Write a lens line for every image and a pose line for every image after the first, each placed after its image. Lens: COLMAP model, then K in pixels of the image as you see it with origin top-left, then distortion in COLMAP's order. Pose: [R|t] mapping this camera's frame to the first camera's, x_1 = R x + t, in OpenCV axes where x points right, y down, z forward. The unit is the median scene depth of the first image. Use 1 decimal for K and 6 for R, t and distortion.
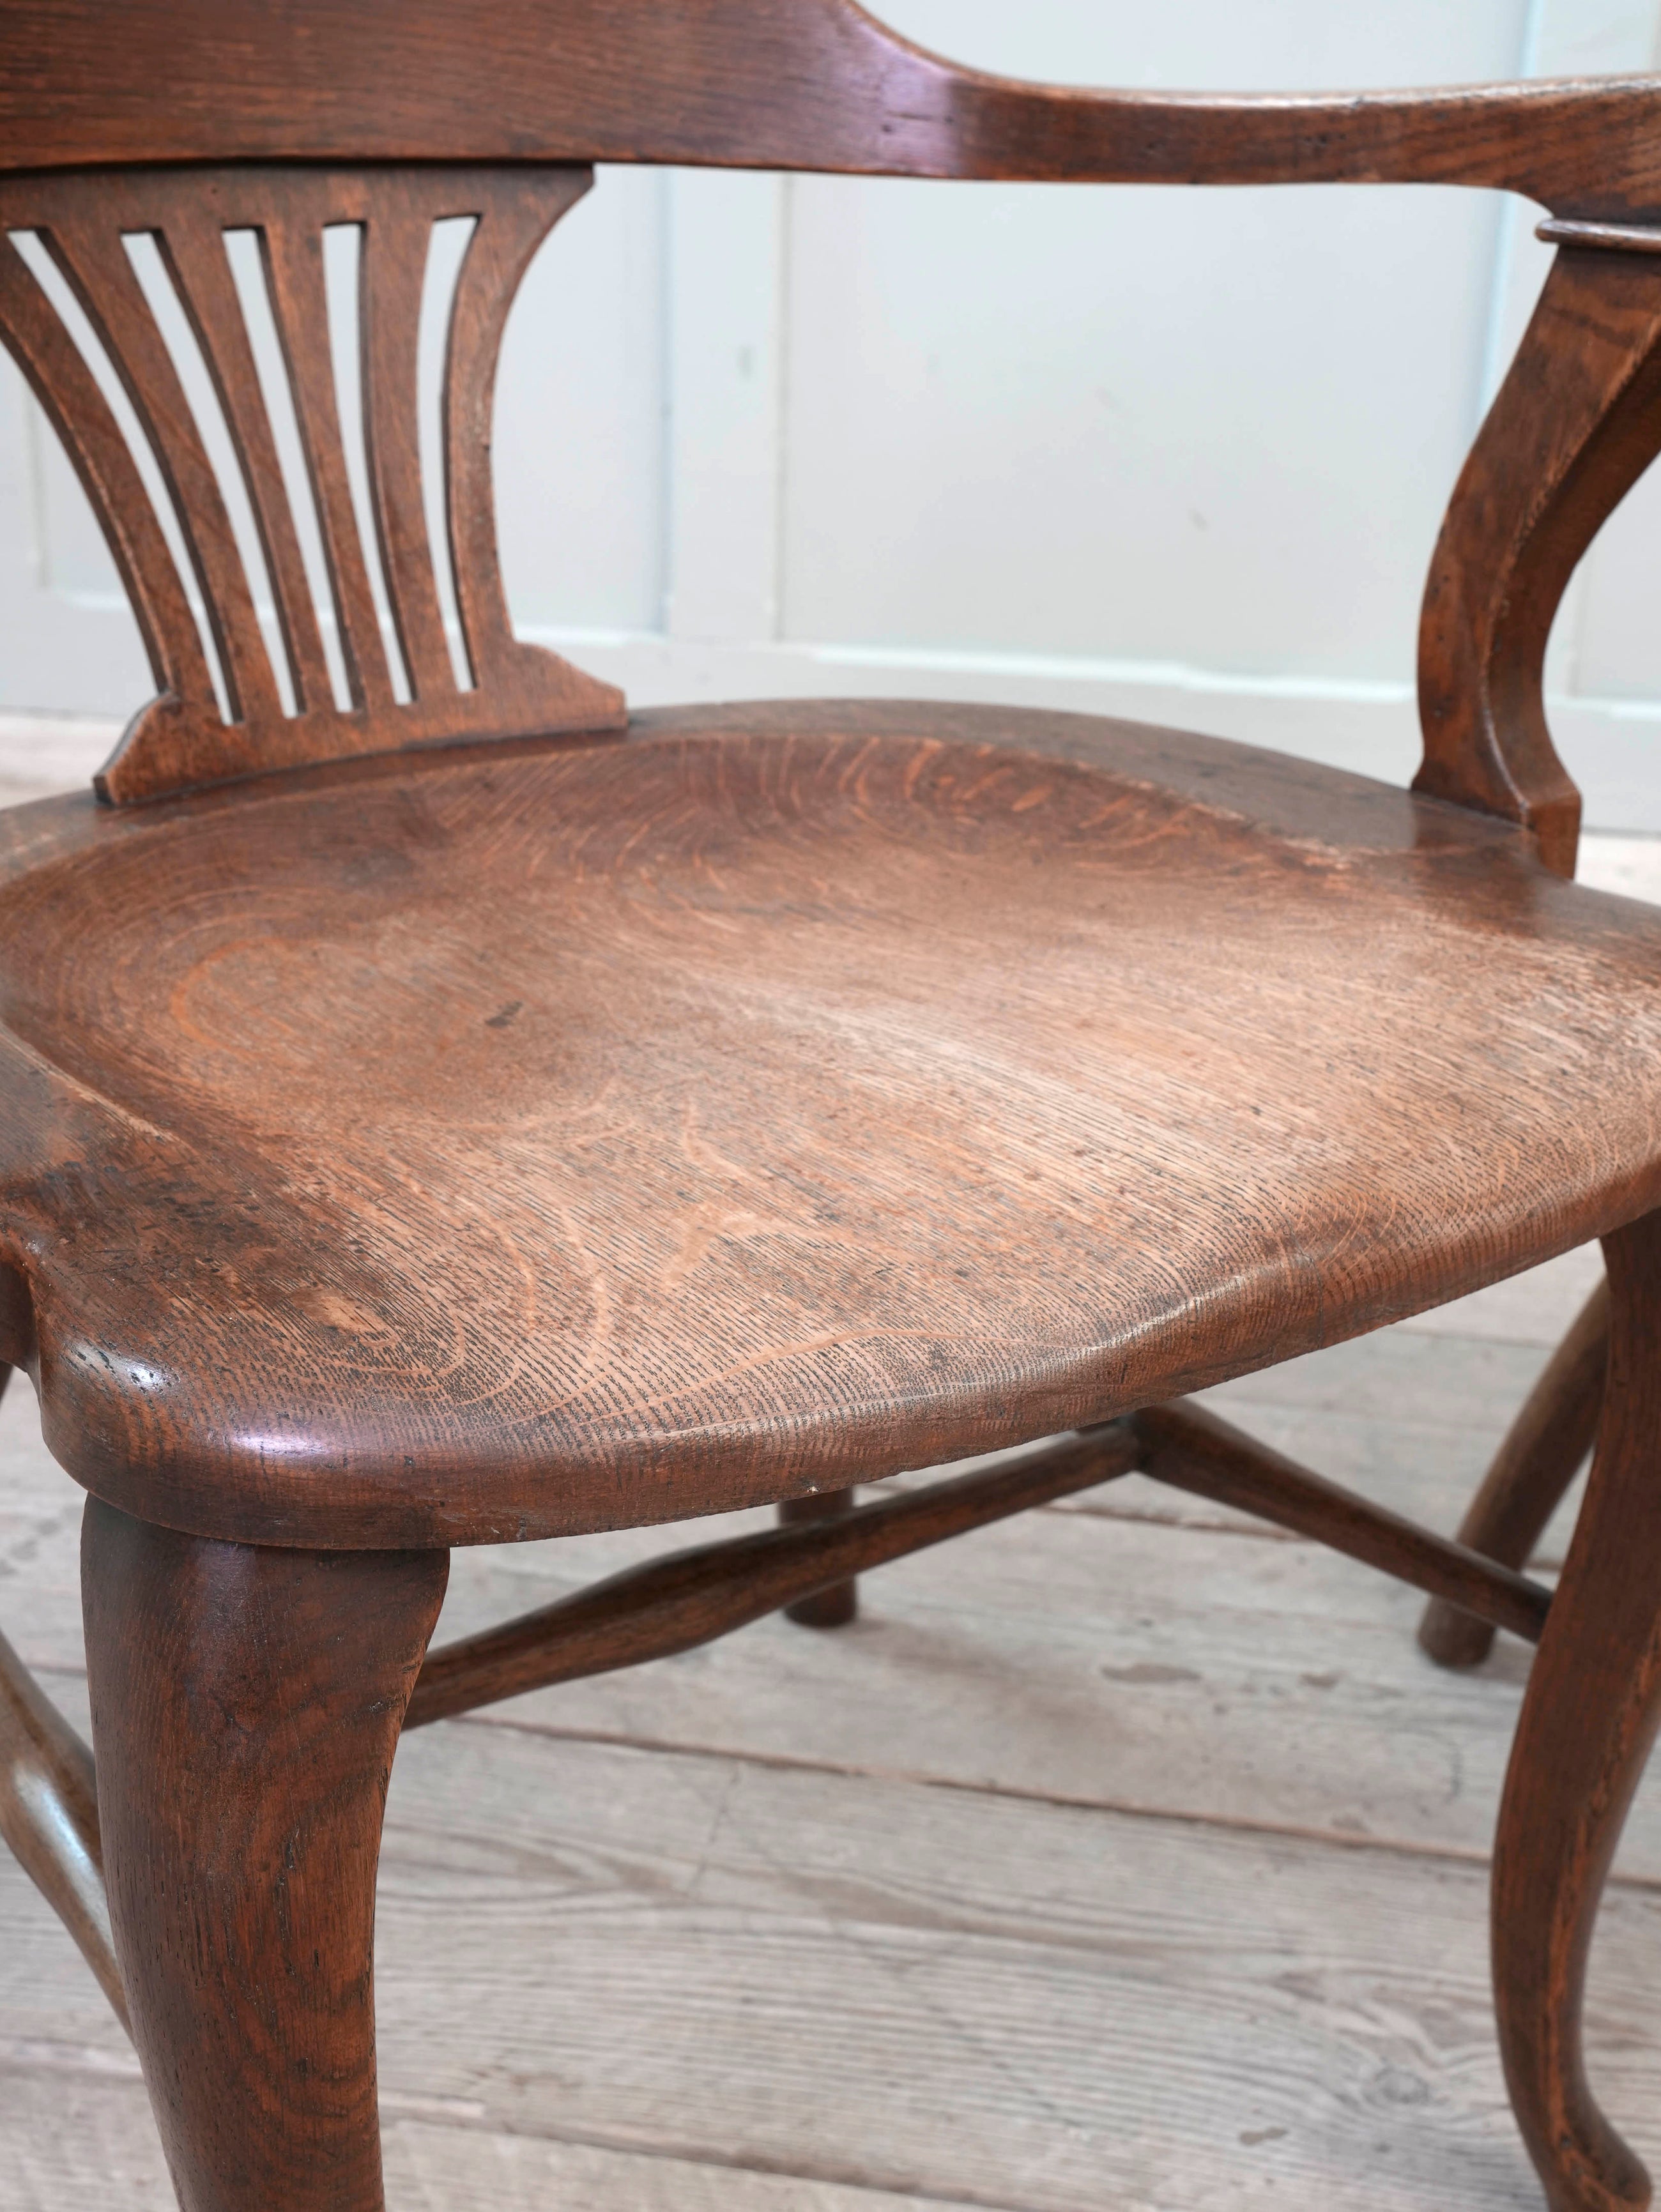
lens RADIAL K [[3119.7, 0, 821.4], [0, 3119.7, 1112.4], [0, 0, 1]] dist [0.055684, 0.360952]
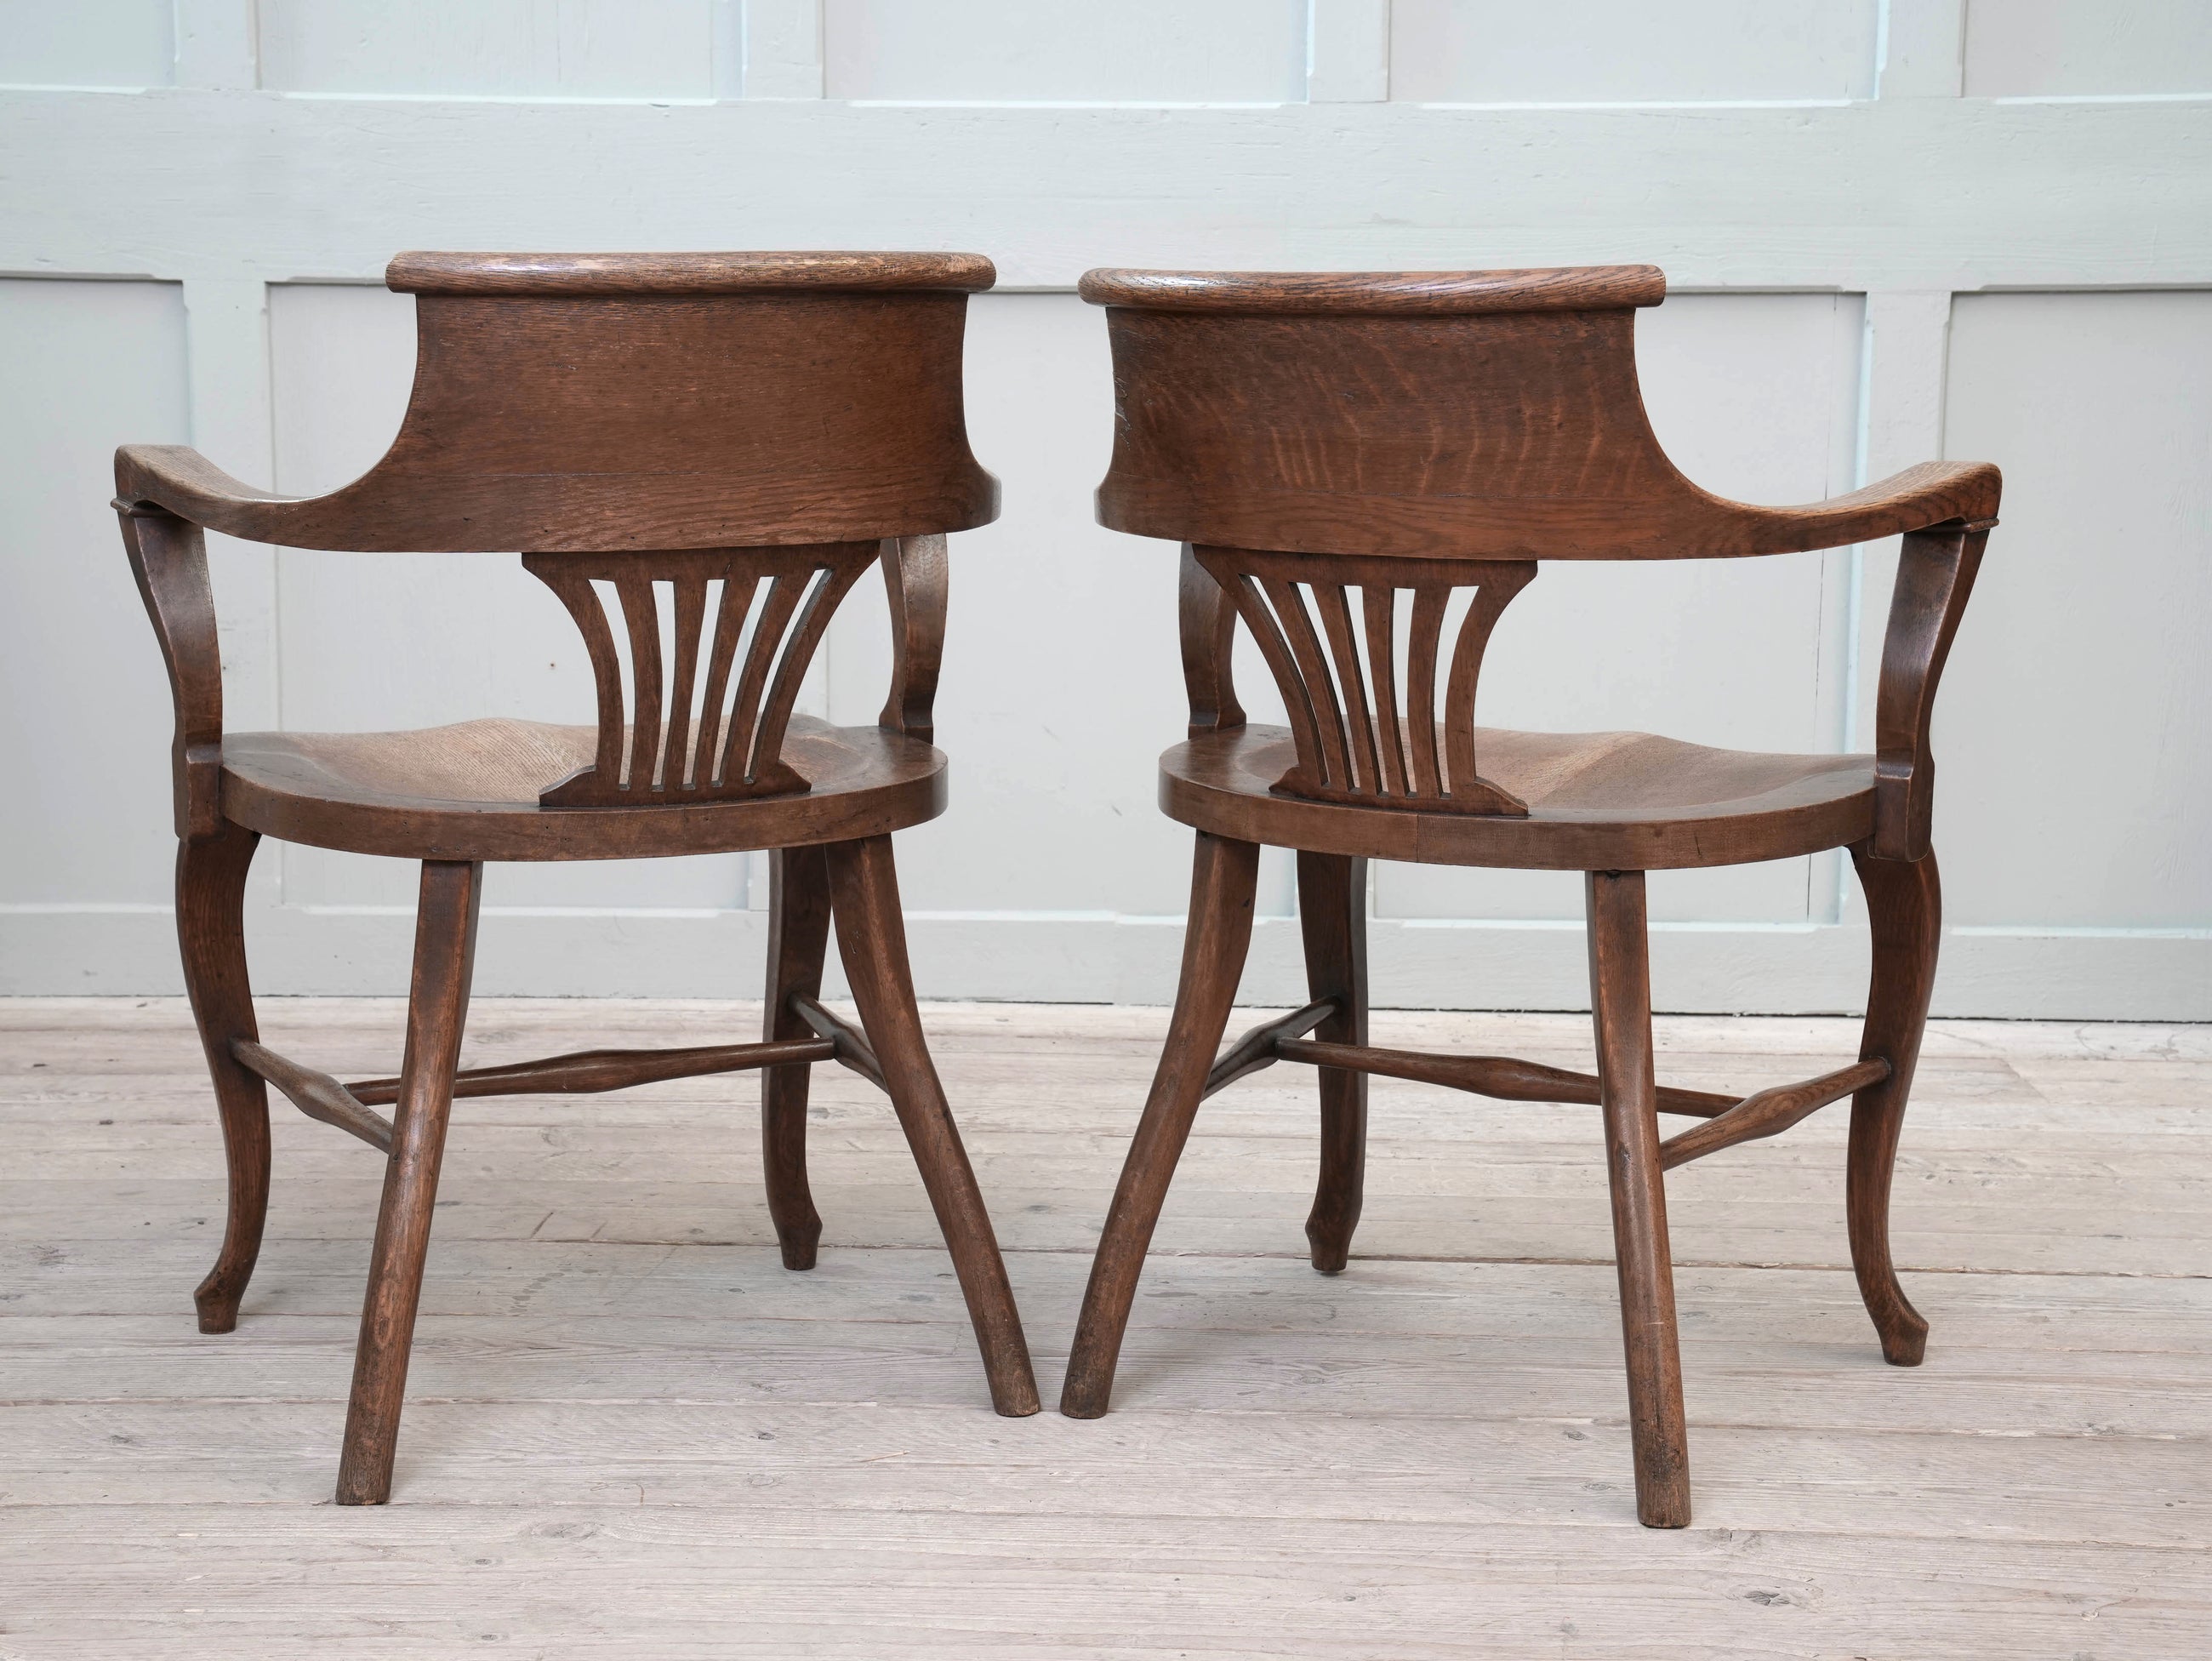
lens RADIAL K [[3737.5, 0, 1098.4], [0, 3737.5, 821.1], [0, 0, 1]] dist [0.170093, 0.417208]
pose [[0.989313, -0.036177, 0.141252, -0.328577], [0.072901, 0.961683, -0.264294, 0.673715], [-0.126278, 0.271766, 0.954042, -1.626818]]
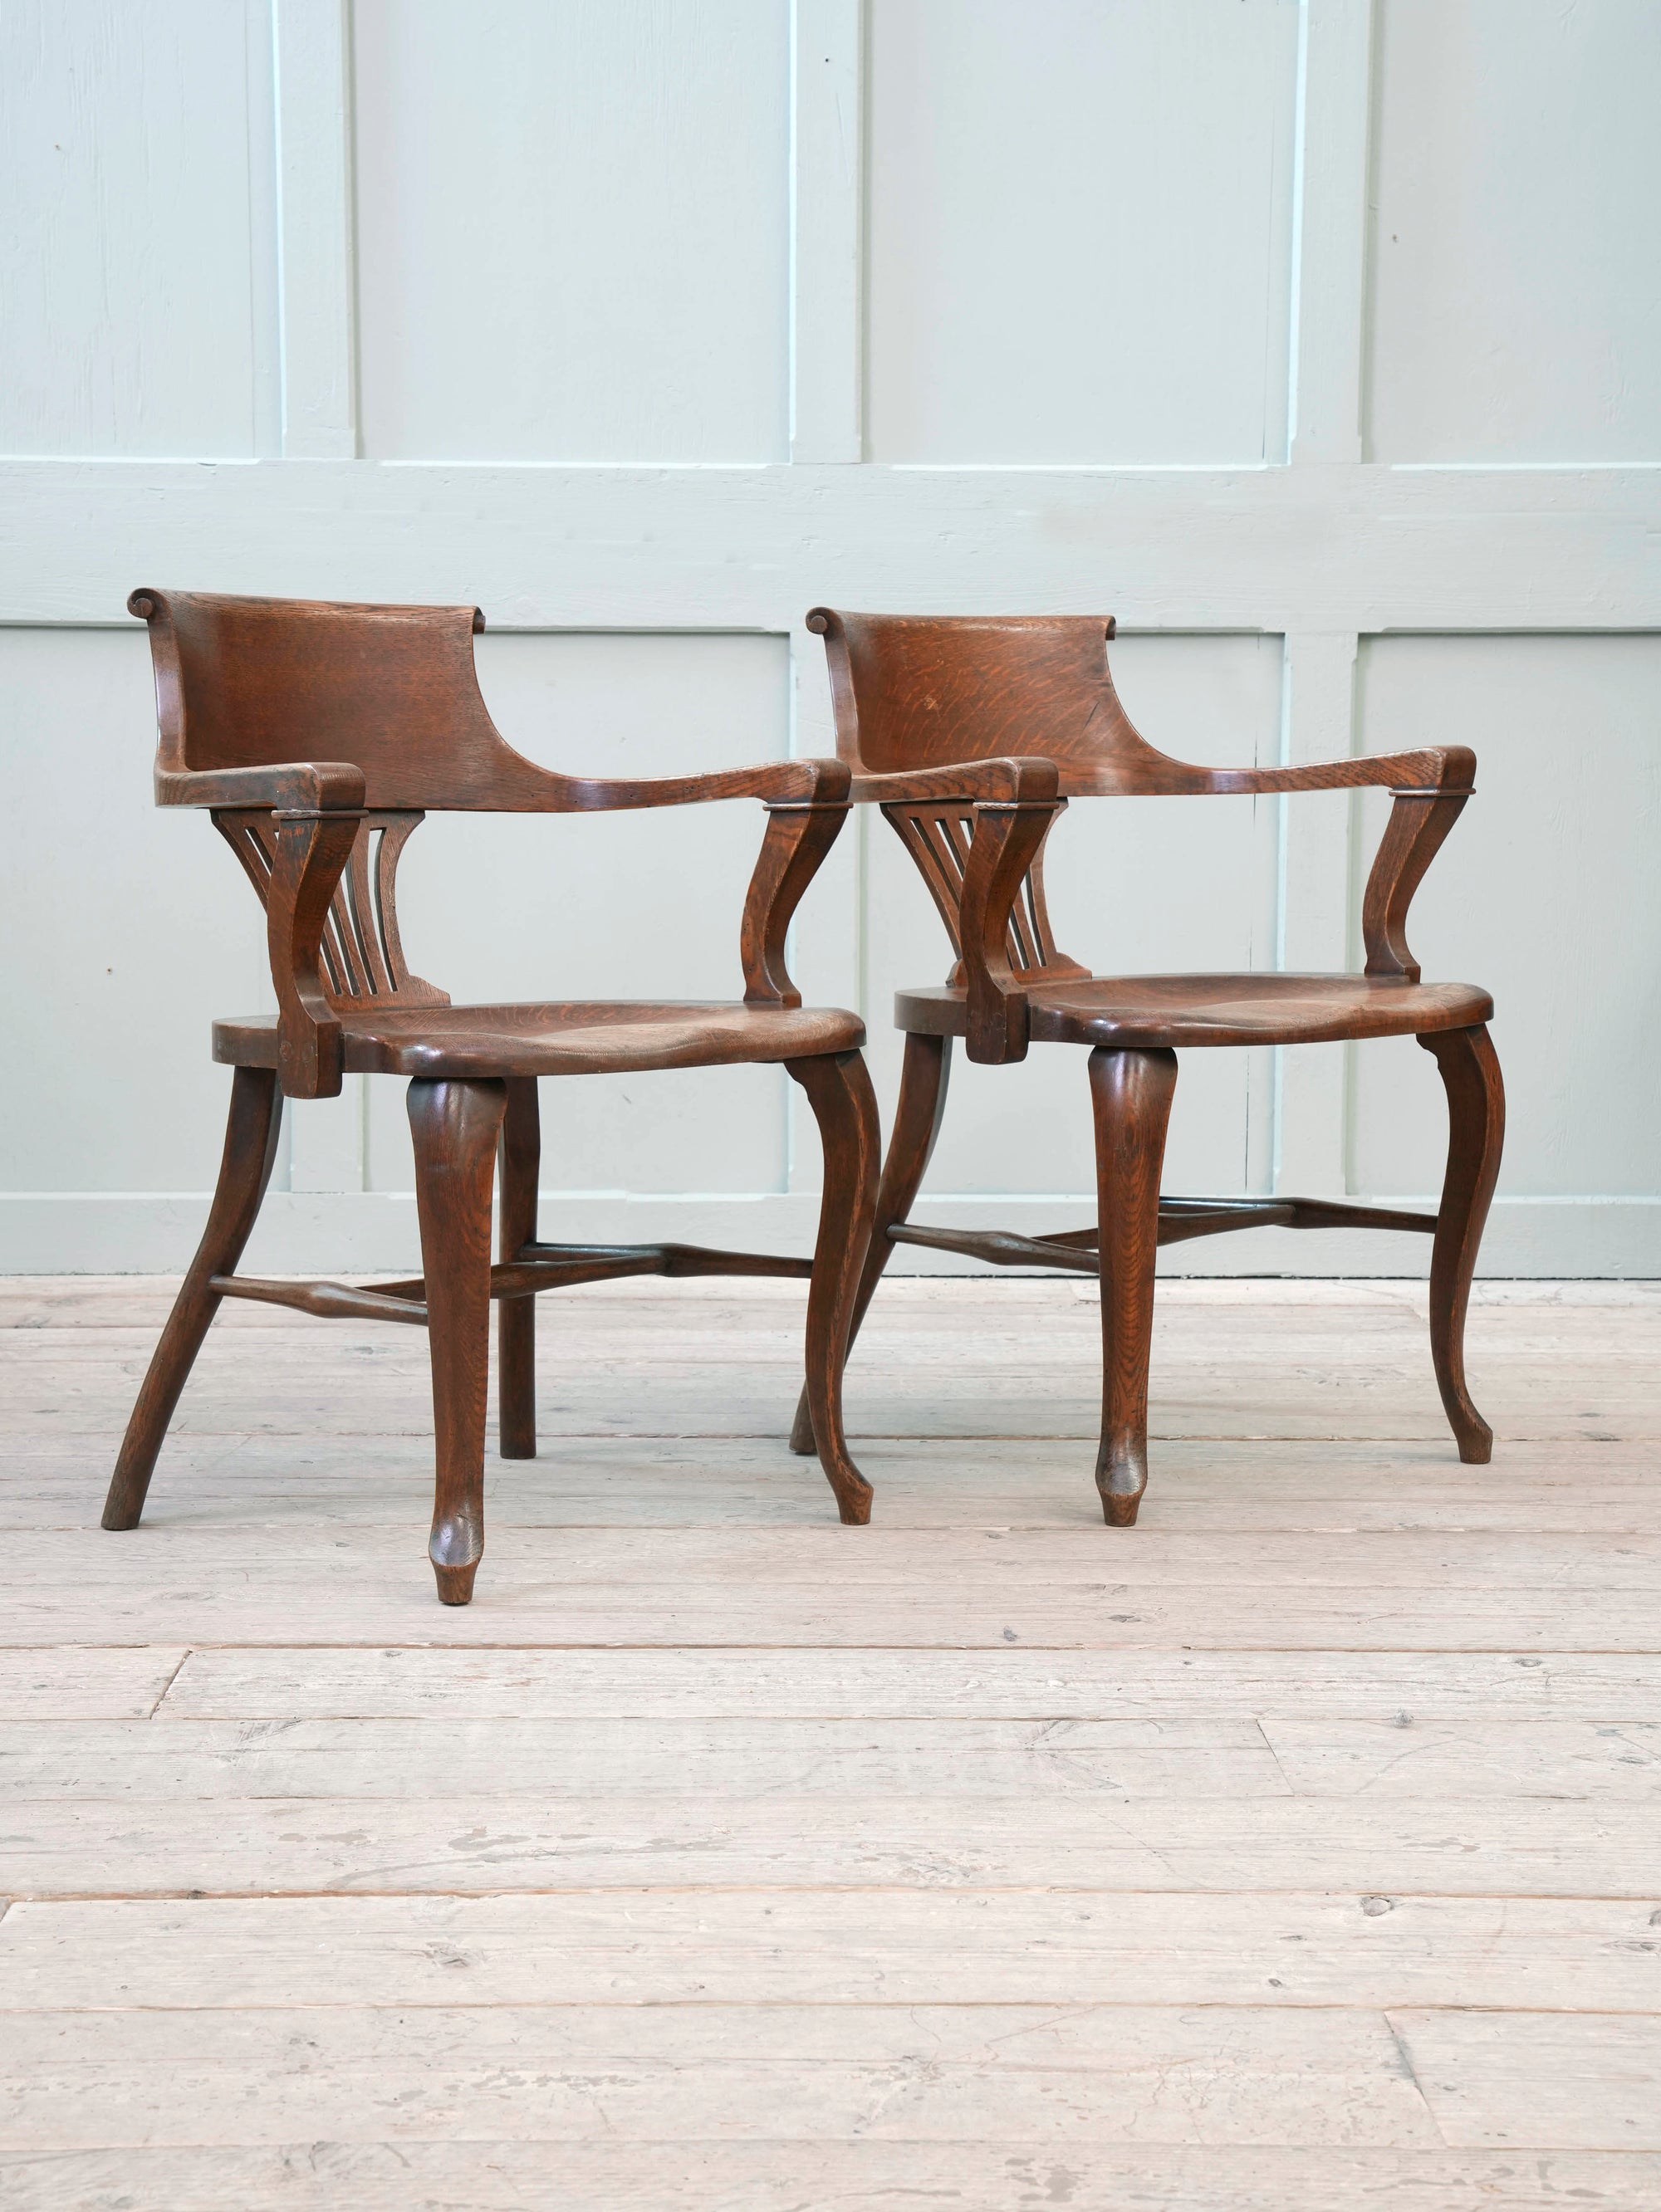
lens RADIAL K [[4280.9, 0, 830.5], [0, 4280.9, 1106.0], [0, 0, 1]] dist [0.240529, 0.438963]
pose [[0.980522, -0.038809, 0.192537, -0.491978], [0.095249, 0.951256, -0.293325, 1.149820], [-0.171768, 0.305951, 0.936424, -2.654020]]
